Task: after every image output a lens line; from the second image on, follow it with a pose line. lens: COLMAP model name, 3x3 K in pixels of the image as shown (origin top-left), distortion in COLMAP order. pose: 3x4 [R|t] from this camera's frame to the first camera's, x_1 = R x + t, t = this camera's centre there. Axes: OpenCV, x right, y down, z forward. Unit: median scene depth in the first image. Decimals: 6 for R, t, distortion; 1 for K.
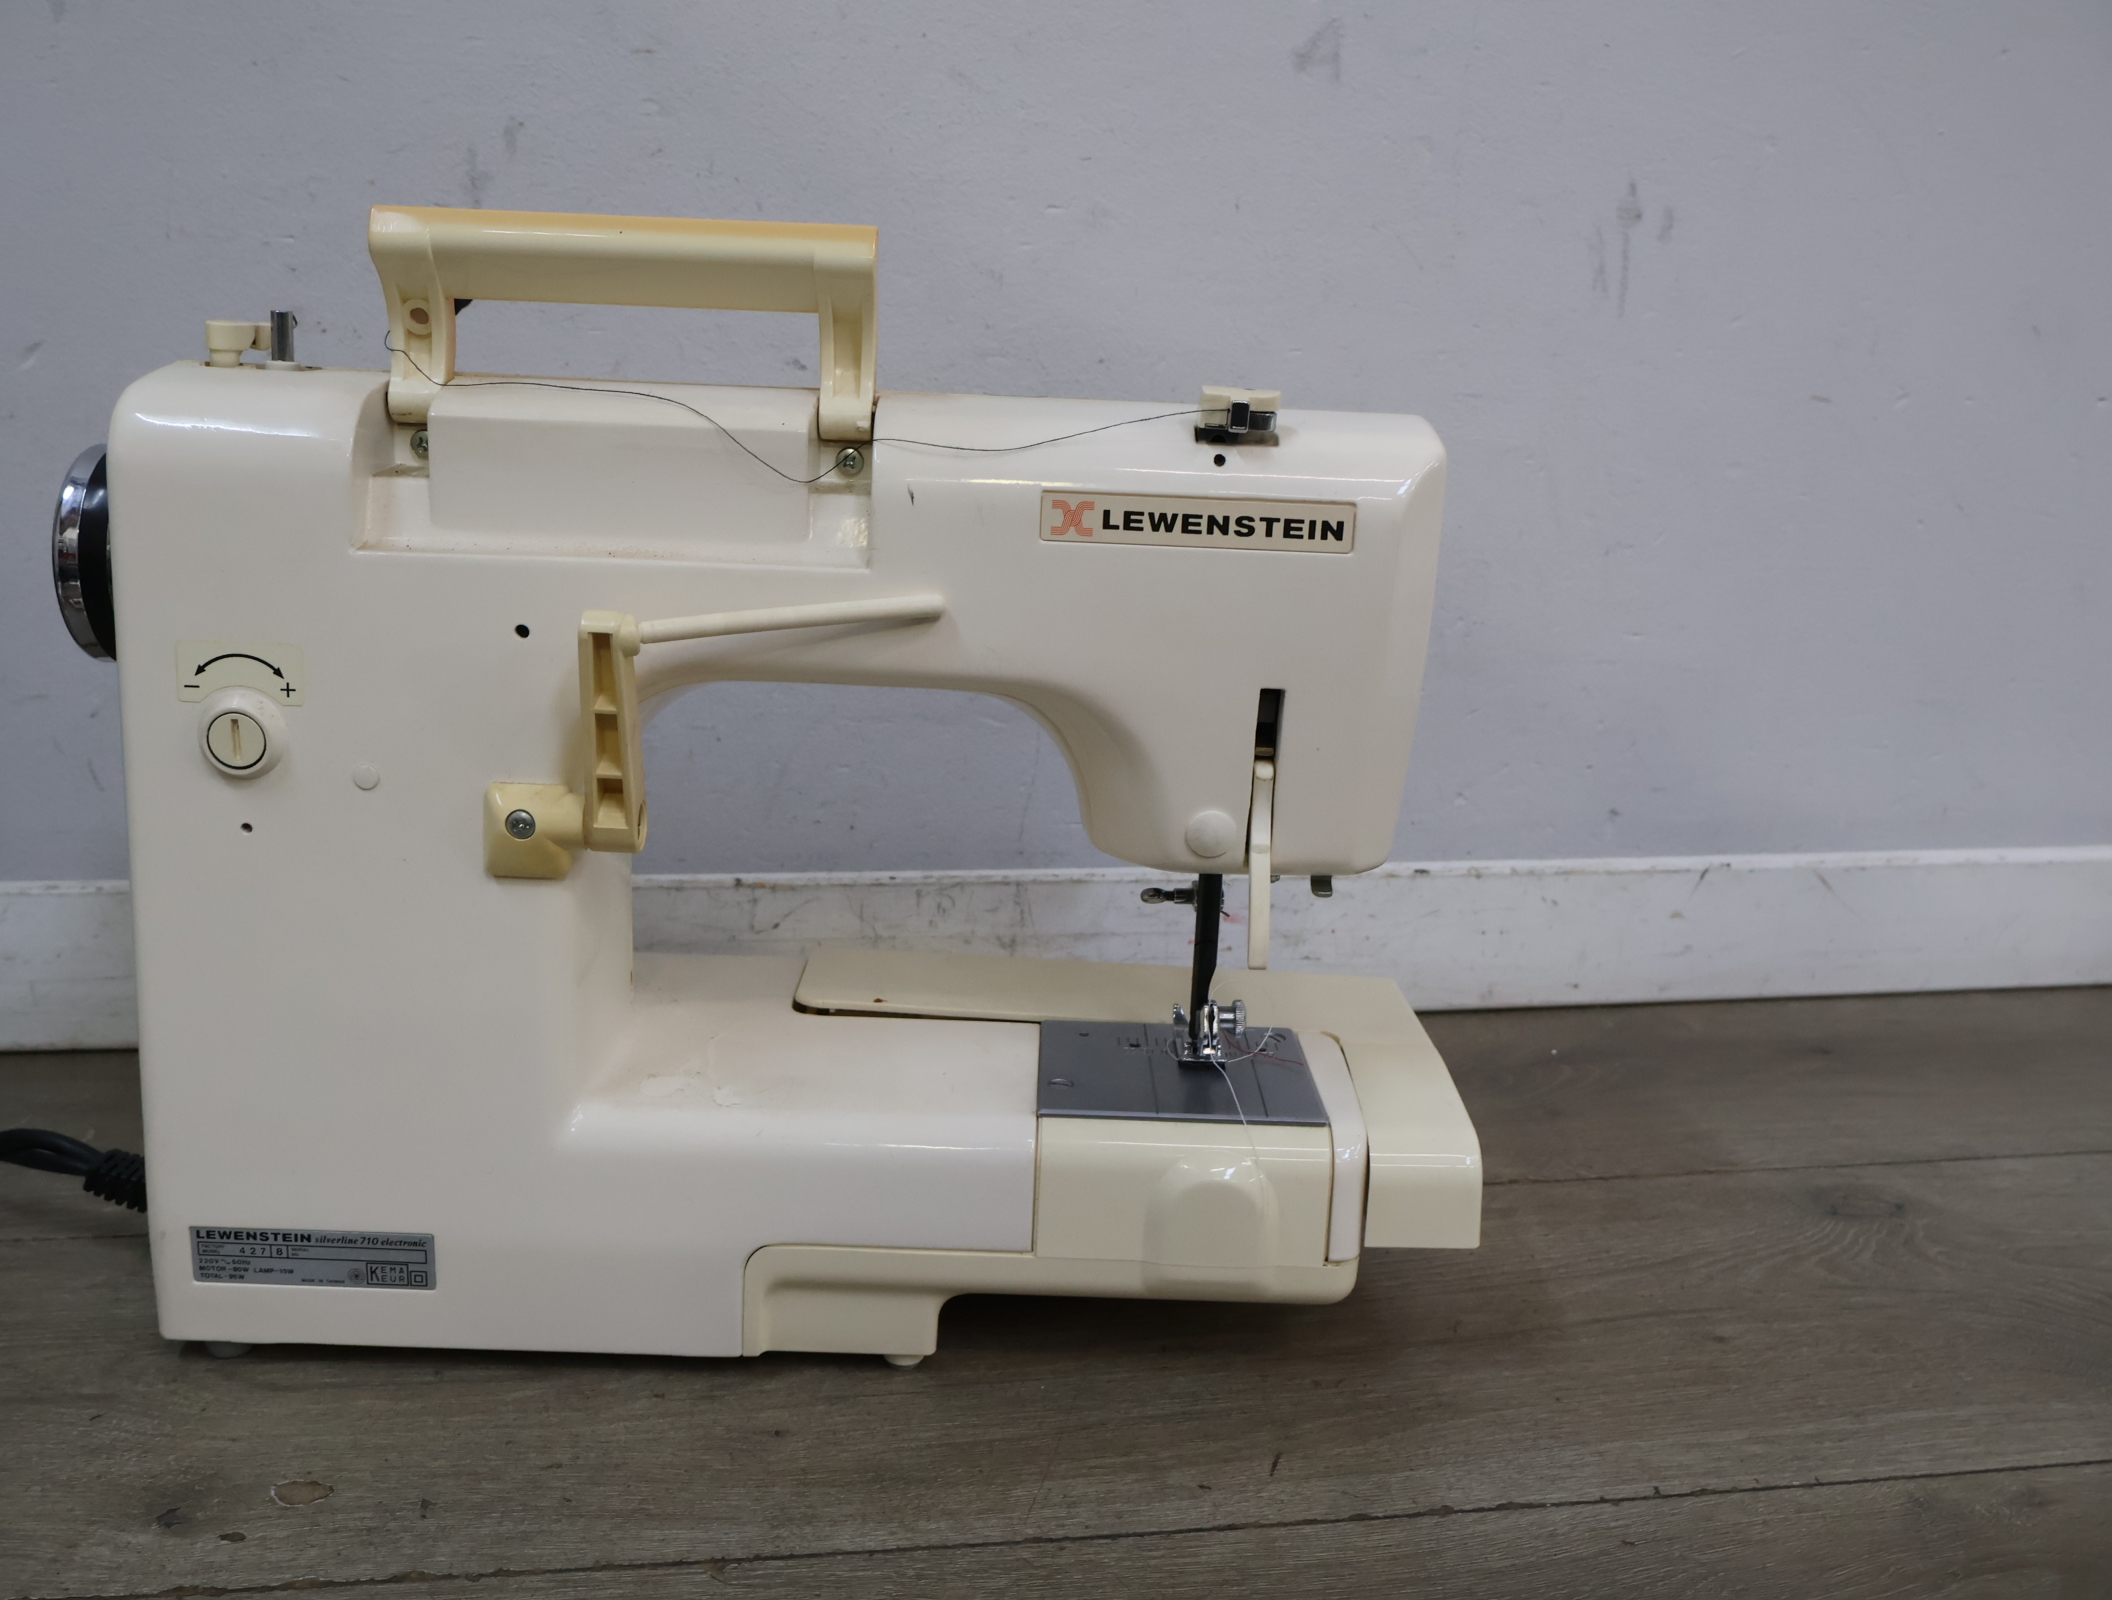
lens RADIAL K [[2035.9, 0, 1046.2], [0, 2035.9, 797.4], [0, 0, 1]] dist [0.000093, 0.000000]
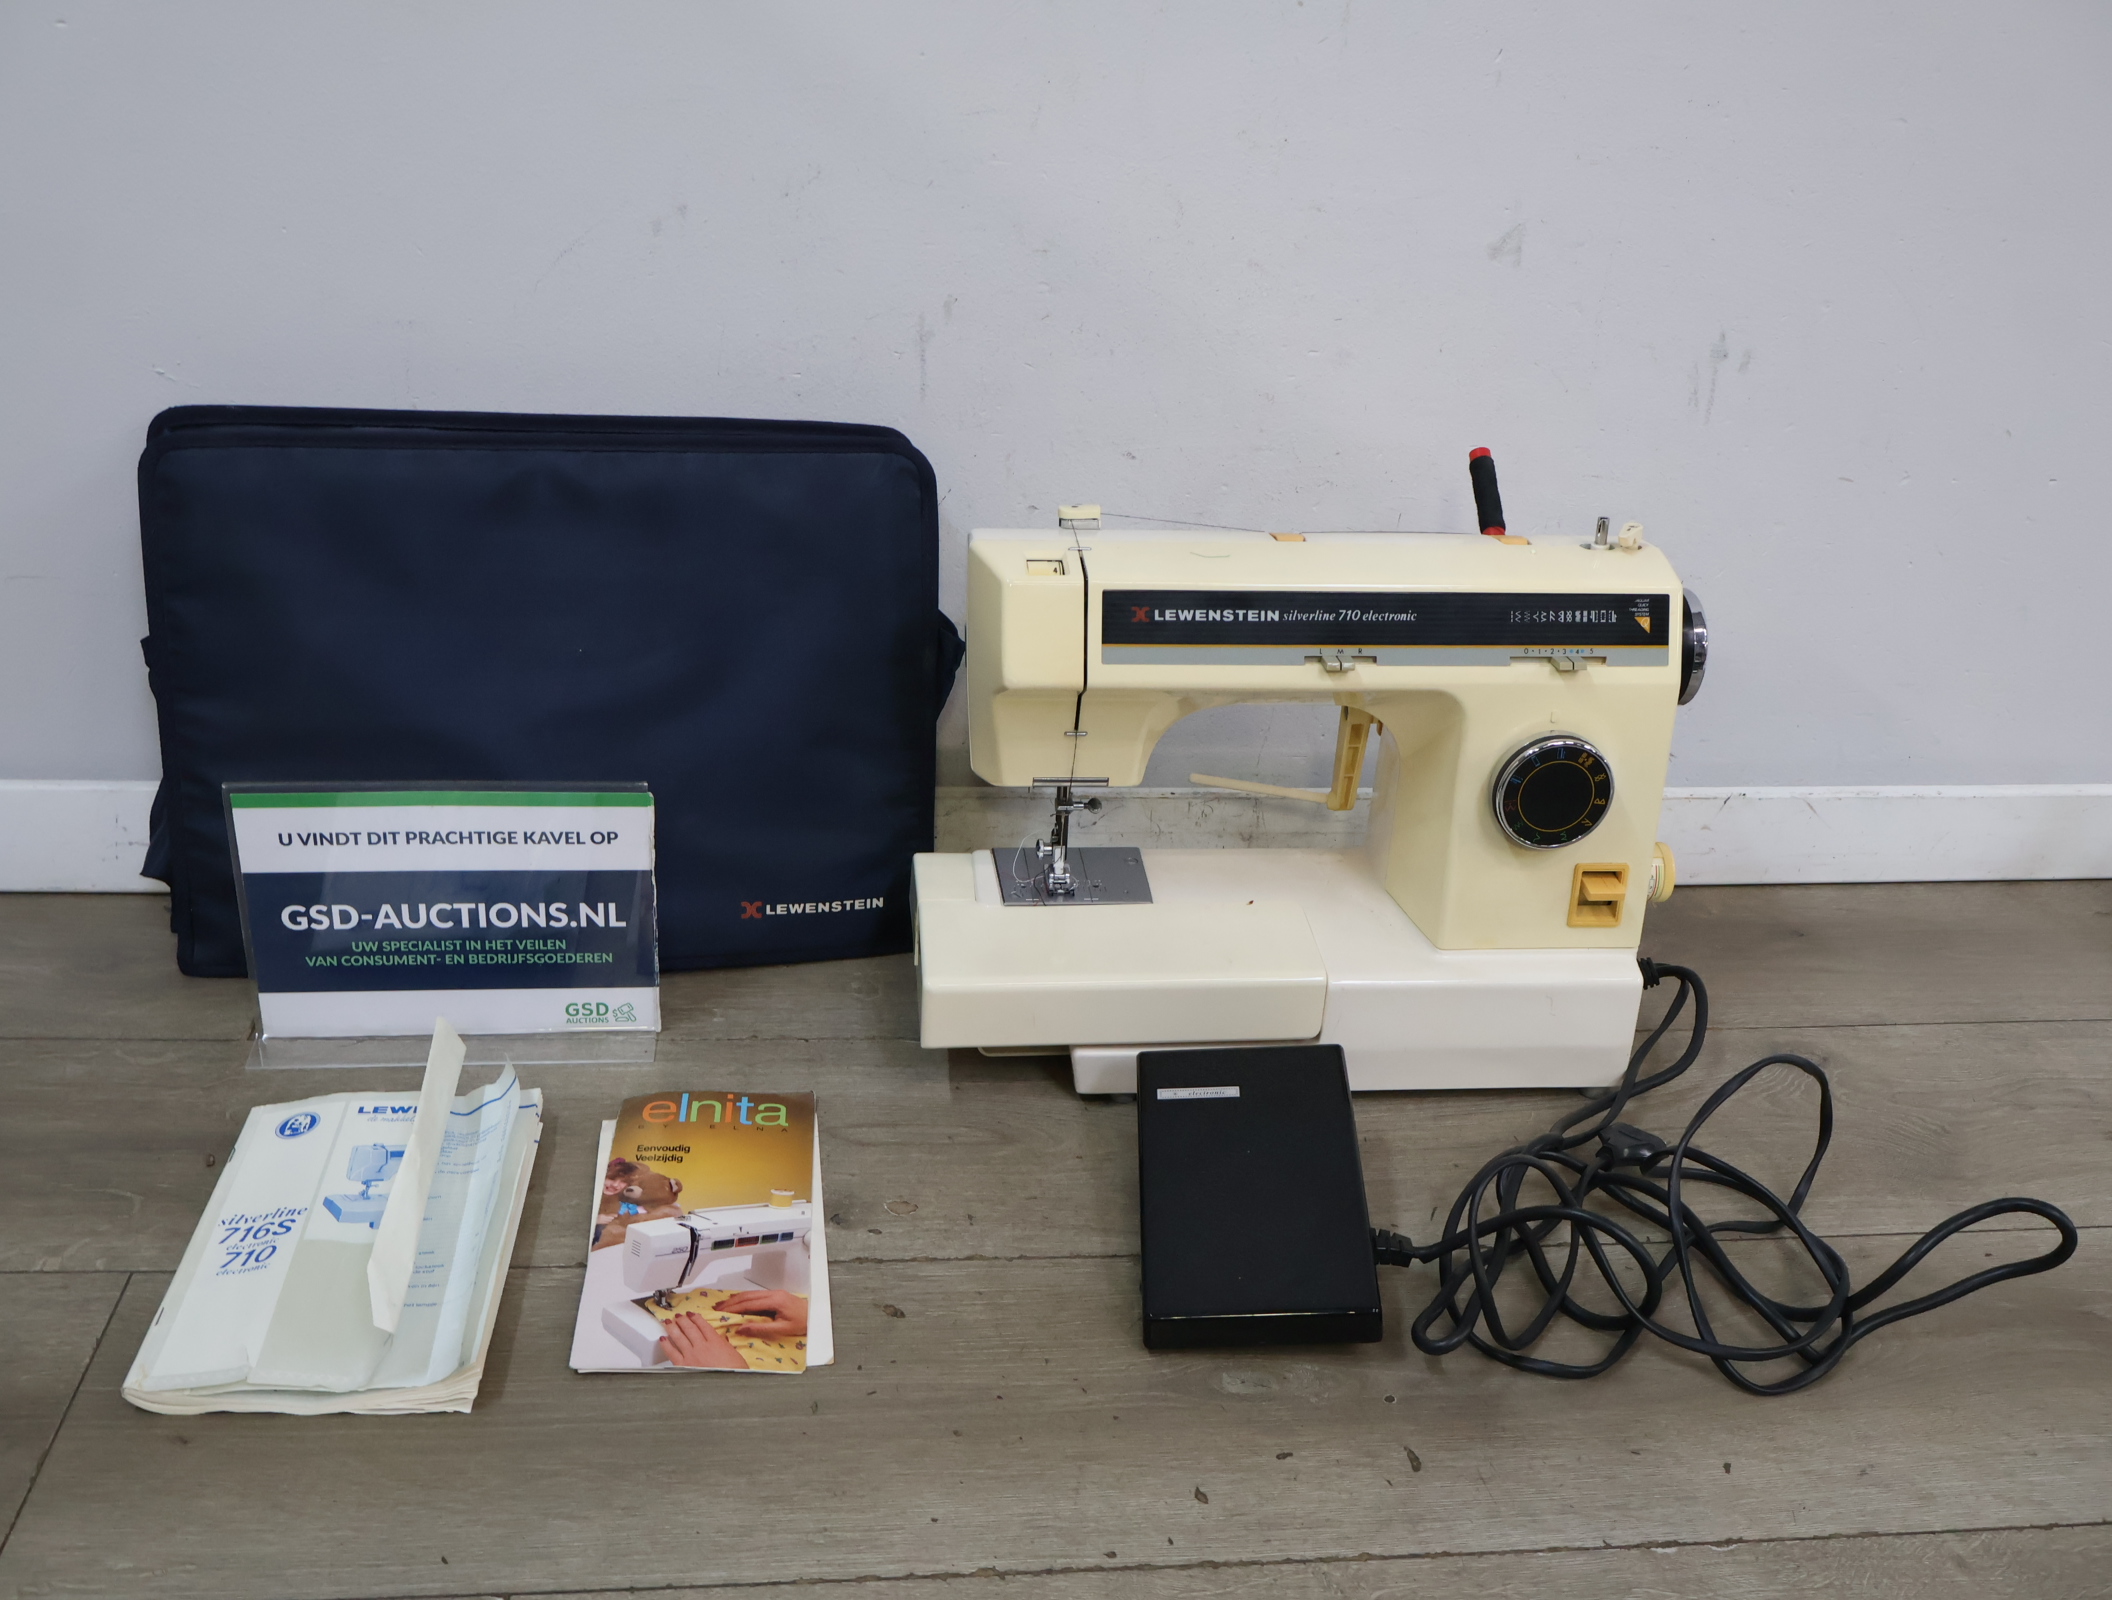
lens RADIAL K [[2035.9, 0, 1038.1], [0, 2035.9, 808.6], [0, 0, 1]] dist [0.000093, 0.000000]
pose [[0.998631, 0.039773, -0.033987, -0.190235], [-0.032666, 0.981482, 0.188750, -0.351752], [0.040865, -0.187381, 0.981437, -0.707472]]
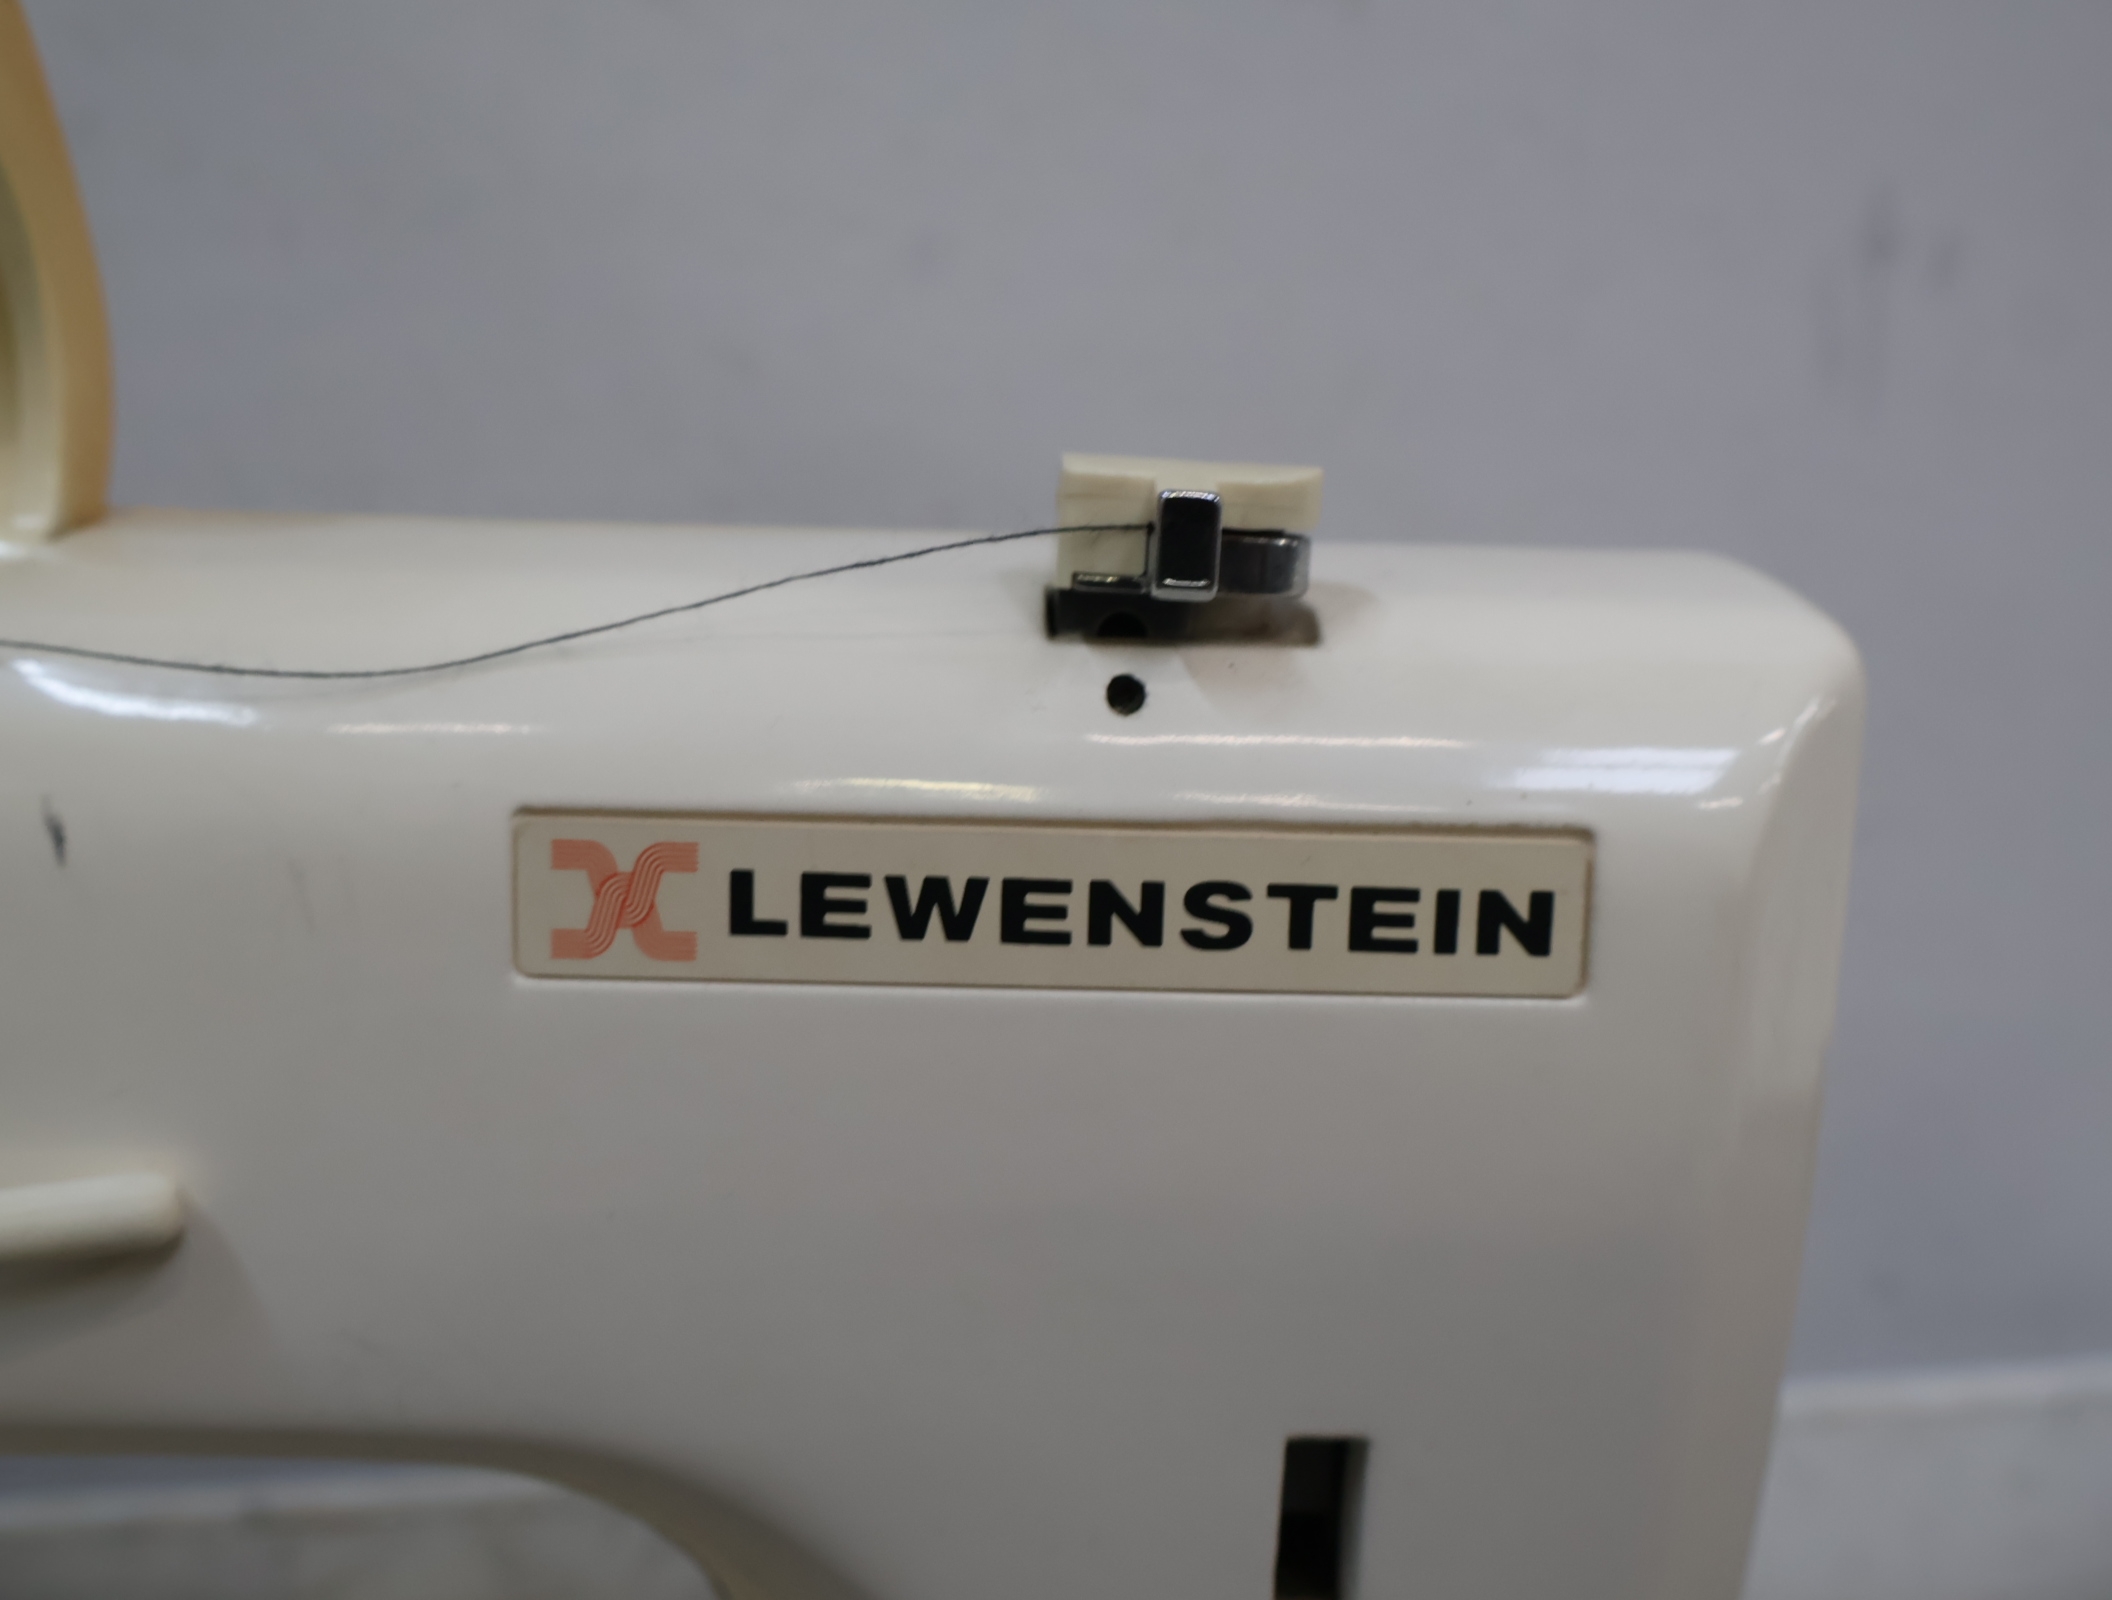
lens RADIAL K [[2035.9, 0, 1035.0], [0, 2035.9, 777.9], [0, 0, 1]] dist [0.000093, 0.000000]
pose [[0.999775, -0.019092, 0.009247, 0.068822], [0.020069, 0.992488, -0.120688, -0.117603], [-0.006873, 0.120847, 0.992647, 0.704723]]
